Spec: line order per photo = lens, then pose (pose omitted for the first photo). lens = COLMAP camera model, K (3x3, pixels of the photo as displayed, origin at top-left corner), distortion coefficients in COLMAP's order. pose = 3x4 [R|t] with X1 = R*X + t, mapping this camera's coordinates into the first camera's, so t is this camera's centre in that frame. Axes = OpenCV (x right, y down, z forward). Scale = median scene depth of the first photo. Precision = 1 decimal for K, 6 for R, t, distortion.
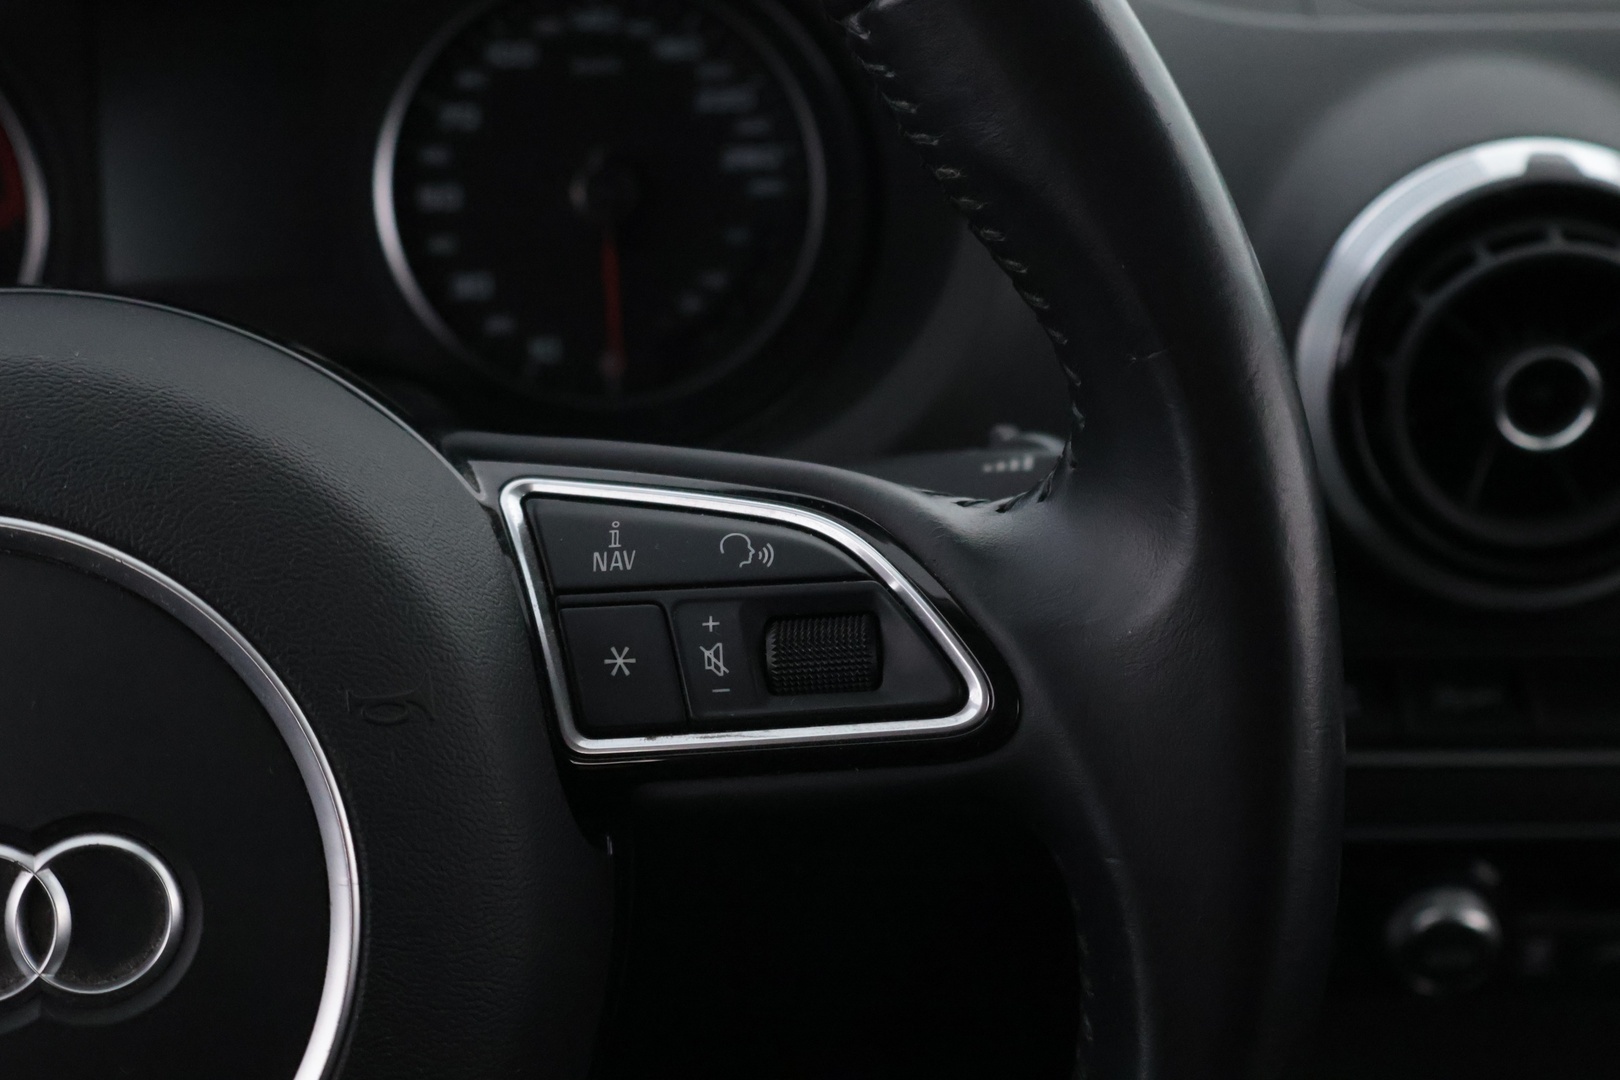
lens RADIAL K [[2172.4, 0, 805.7], [0, 2172.4, 540.2], [0, 0, 1]] dist [0.035439, 0.000000]
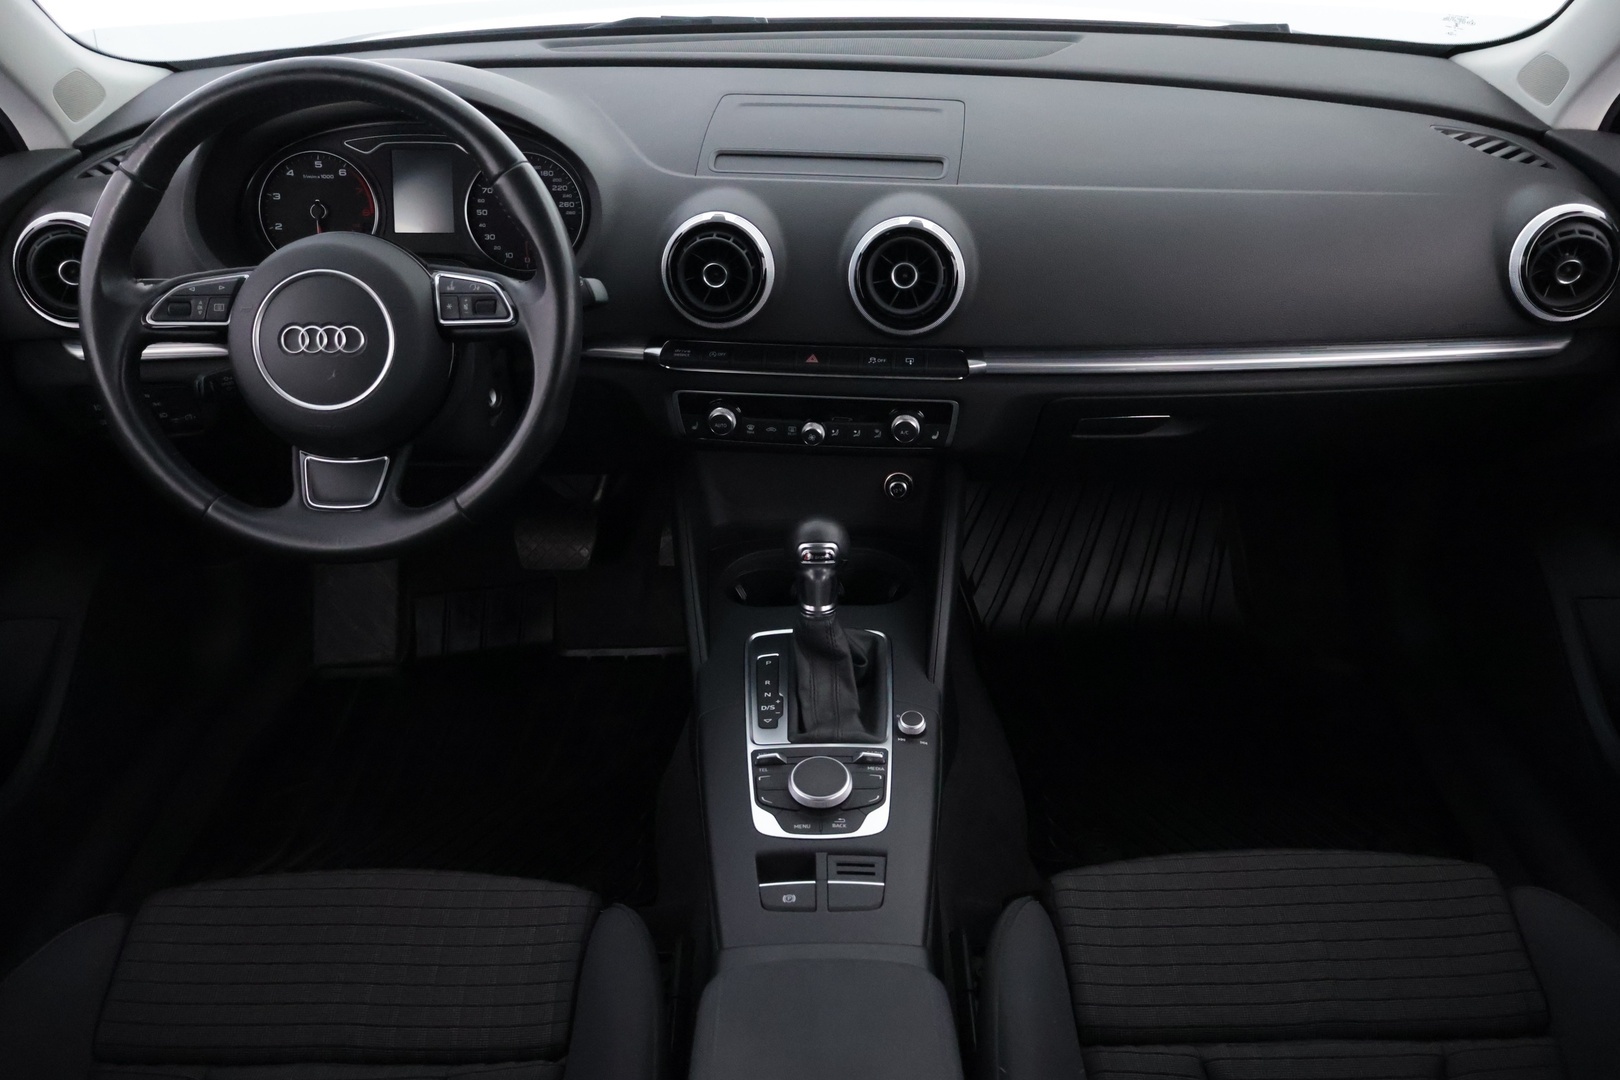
lens RADIAL K [[1370.5, 0, 817.2], [0, 1370.5, 543.7], [0, 0, 1]] dist [0.018824, -0.008568]
pose [[0.991865, 0.067139, -0.108149, 1.070615], [-0.056920, 0.993853, 0.094956, 0.231553], [0.113859, -0.088027, 0.989589, -2.020199]]
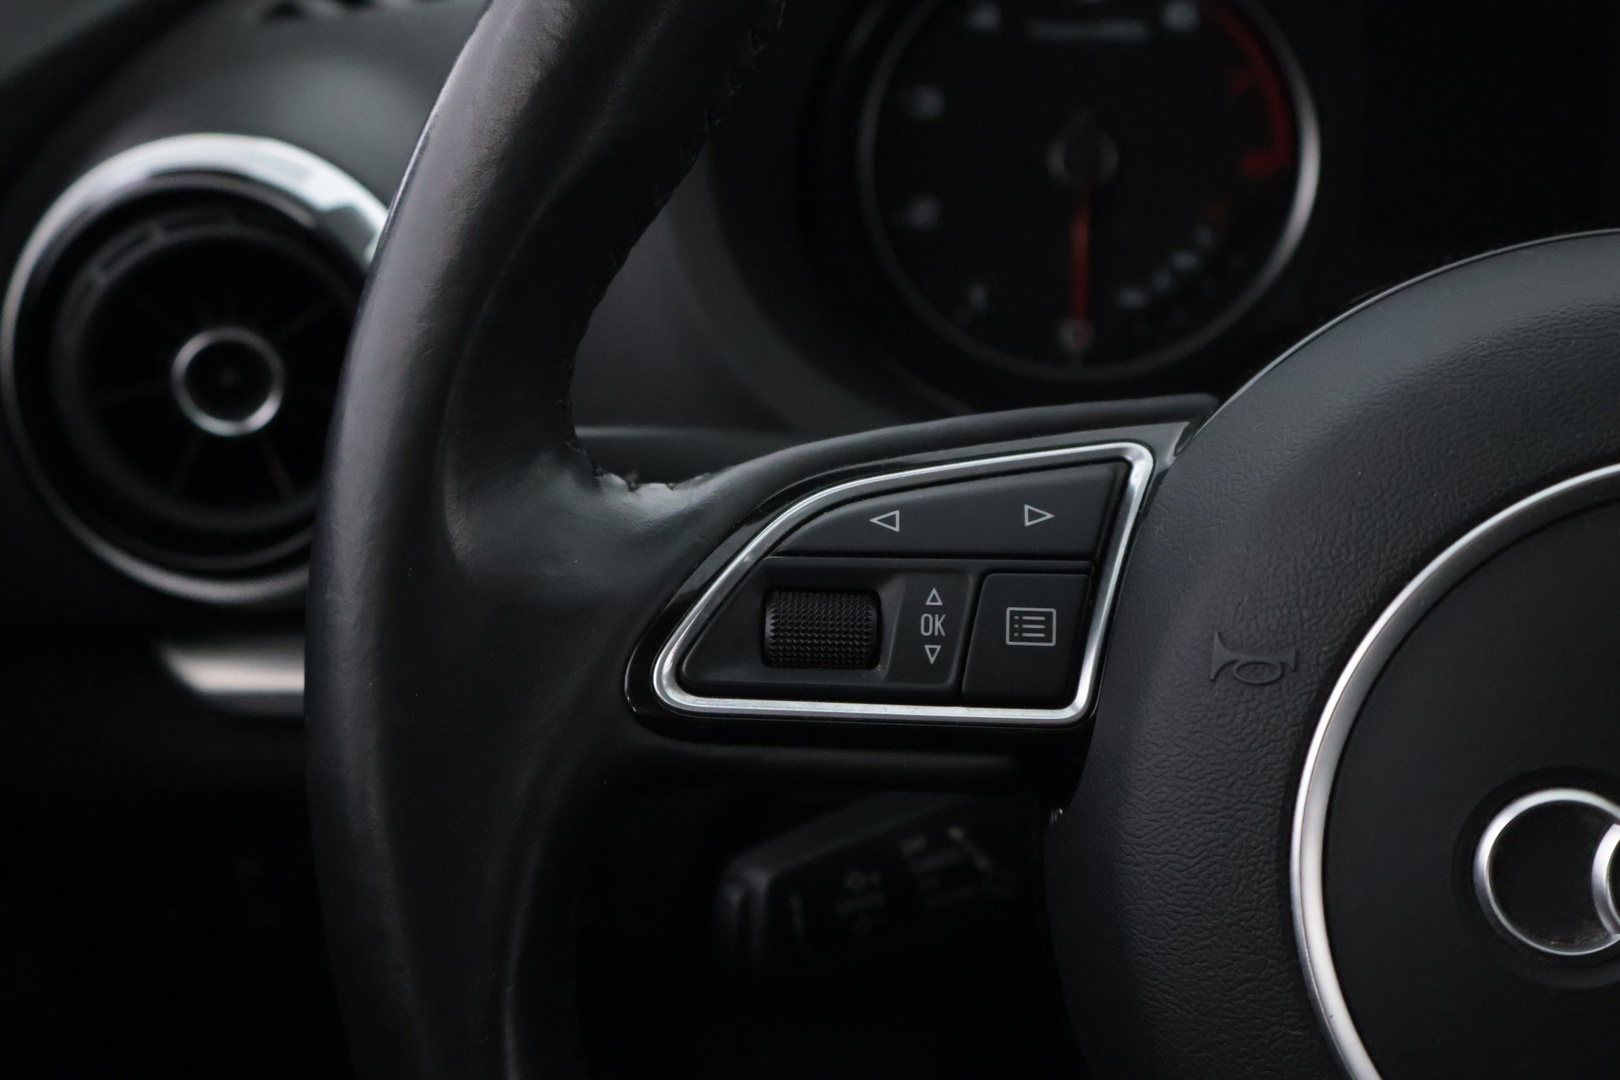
lens RADIAL K [[2172.4, 0, 813.3], [0, 2172.4, 540.1], [0, 0, 1]] dist [0.035439, 0.000000]
pose [[0.957663, 0.094755, -0.271853, -0.423781], [-0.094043, 0.995445, 0.015676, 0.039941], [0.272100, 0.010554, 0.962211, -0.020772]]
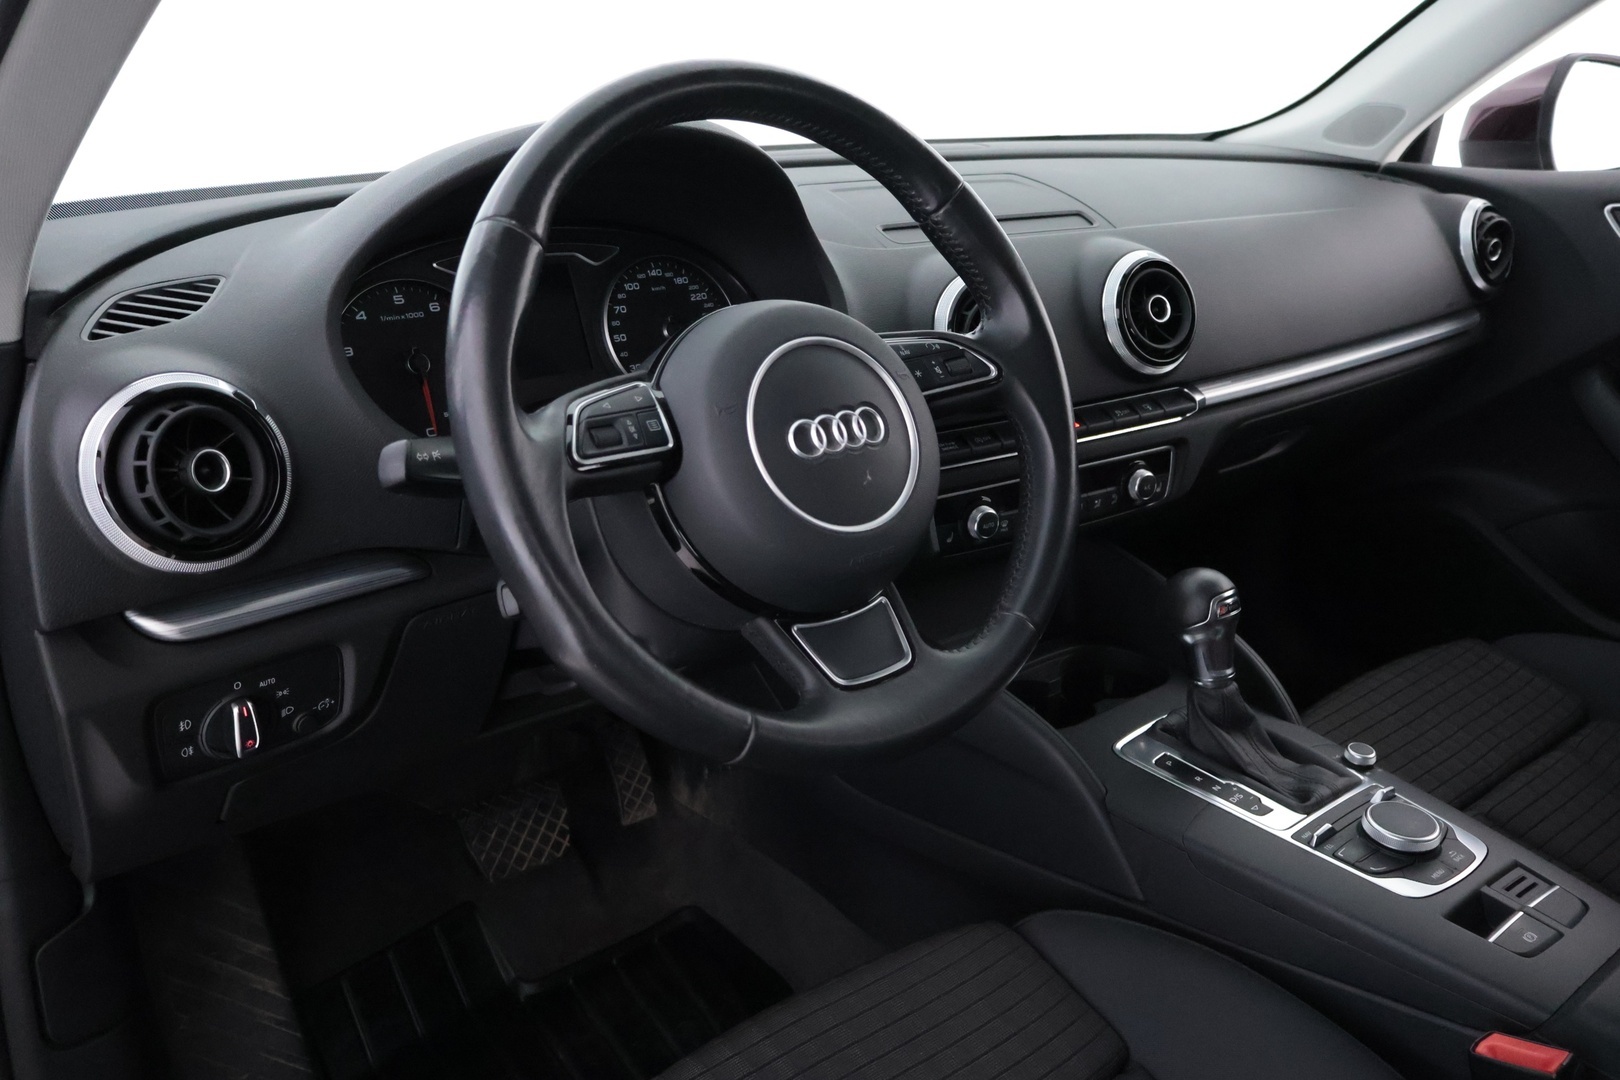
lens RADIAL K [[1370.5, 0, 824.6], [0, 1370.5, 551.5], [0, 0, 1]] dist [0.018824, -0.008568]
pose [[0.842988, -0.176943, 0.507999, -1.371637], [0.237947, 0.969596, -0.057133, 0.415369], [-0.482445, 0.169040, 0.859461, -0.900445]]
